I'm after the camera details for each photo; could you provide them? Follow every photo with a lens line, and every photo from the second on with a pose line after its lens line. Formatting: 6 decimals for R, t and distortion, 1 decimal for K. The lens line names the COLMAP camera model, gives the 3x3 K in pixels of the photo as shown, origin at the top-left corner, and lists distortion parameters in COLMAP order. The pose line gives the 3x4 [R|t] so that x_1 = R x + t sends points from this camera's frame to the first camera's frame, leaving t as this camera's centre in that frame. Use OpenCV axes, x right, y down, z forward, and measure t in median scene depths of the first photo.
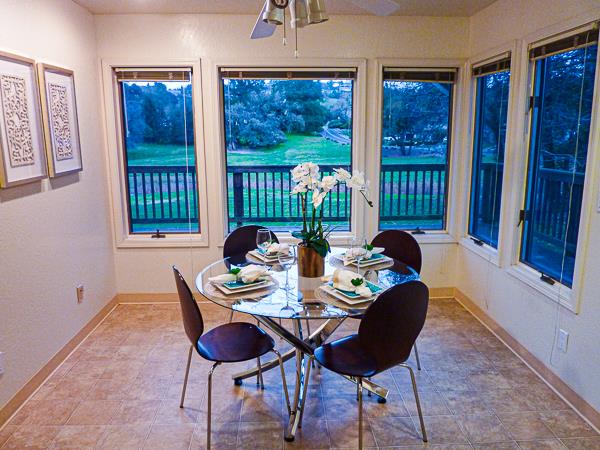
lens RADIAL K [[452.4, 0, 297.1], [0, 452.4, 223.7], [0, 0, 1]] dist [-0.035989, -0.003153]
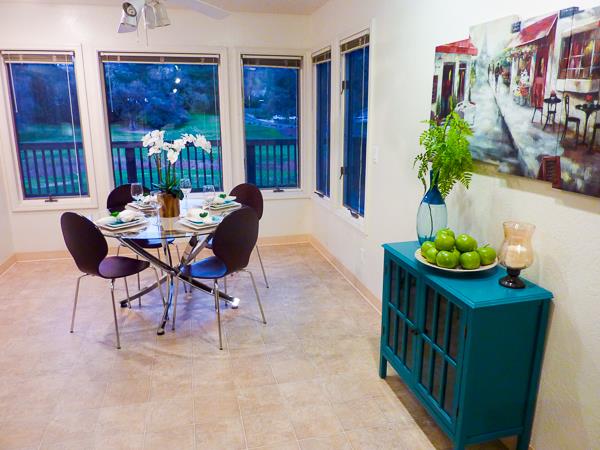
lens RADIAL K [[450.1, 0, 300.0], [0, 450.1, 223.3], [0, 0, 1]] dist [-0.038649, 0.003601]
pose [[0.978660, -0.044899, 0.200522, 0.094454], [0.036042, 0.998216, 0.047609, 0.065287], [-0.202302, -0.039366, 0.978532, -0.272808]]
